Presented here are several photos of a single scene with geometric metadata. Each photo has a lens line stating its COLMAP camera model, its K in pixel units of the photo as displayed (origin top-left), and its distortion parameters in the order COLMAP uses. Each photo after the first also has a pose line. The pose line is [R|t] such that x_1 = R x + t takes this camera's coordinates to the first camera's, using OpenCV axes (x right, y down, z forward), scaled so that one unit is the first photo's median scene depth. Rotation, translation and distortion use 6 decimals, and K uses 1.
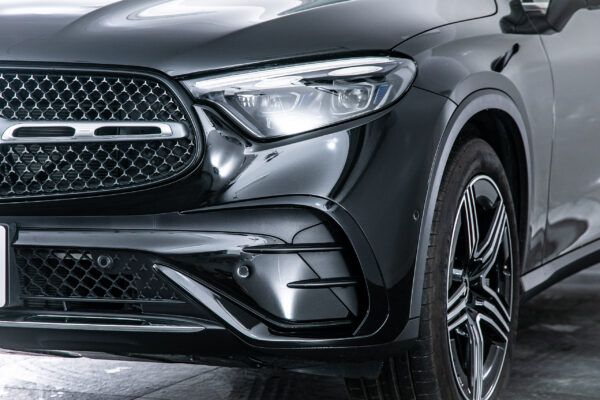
lens RADIAL K [[1539.3, 0, 301.1], [0, 1539.3, 200.4], [0, 0, 1]] dist [0.561888, 0.000000]
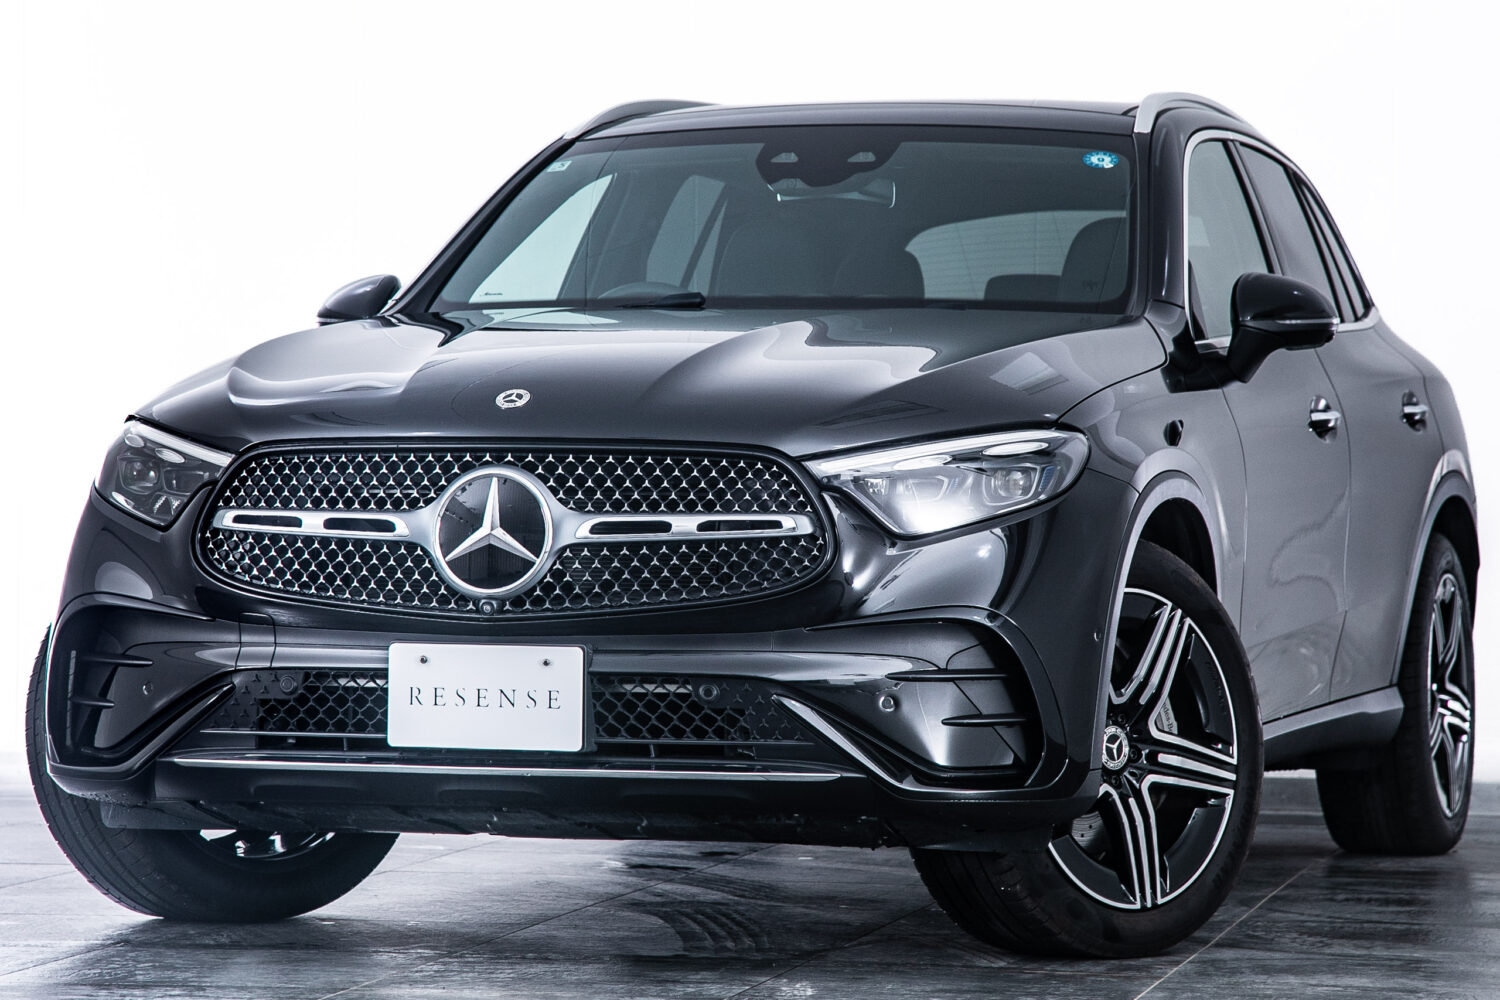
lens RADIAL K [[4811.5, 0, 799.4], [0, 4811.5, 475.9], [0, 0, 1]] dist [0.698248, 0.000000]
pose [[0.994433, 0.002494, 0.105345, -0.335626], [0.003540, 0.998365, -0.057050, 0.068874], [-0.105315, 0.057105, 0.992798, -1.419914]]
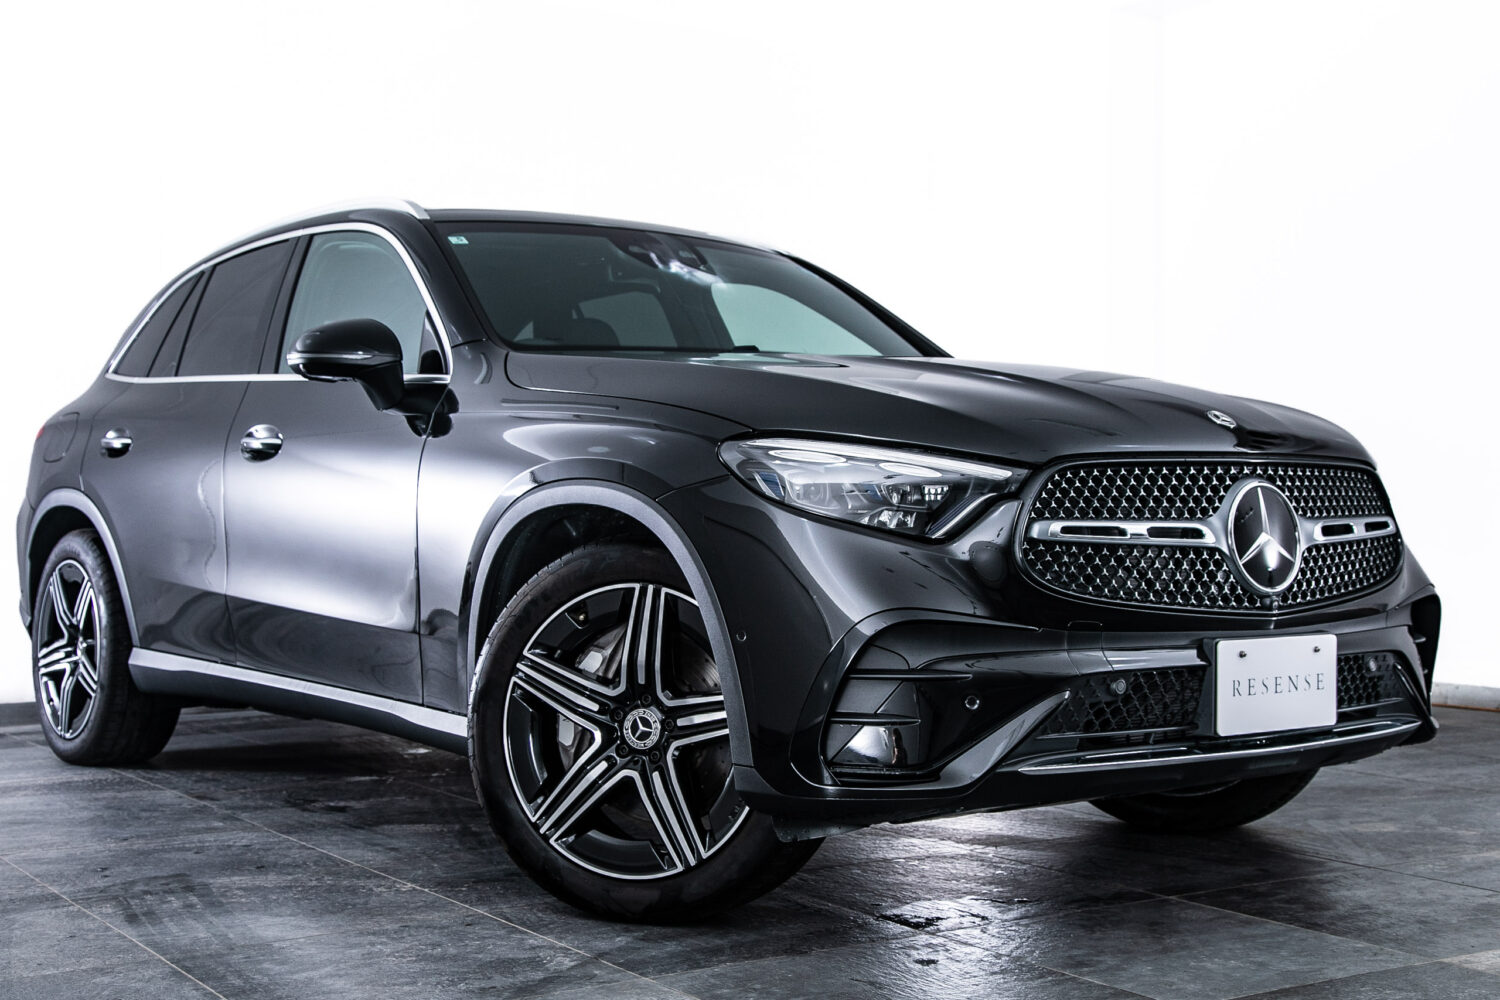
lens RADIAL K [[1844.0, 0, 720.8], [0, 1844.0, 499.5], [0, 0, 1]] dist [0.093907, 0.000000]
pose [[0.498950, -0.004299, 0.866620, -1.303321], [0.056740, 0.998004, -0.027717, -0.052020], [-0.864771, 0.063001, 0.498198, 0.764260]]
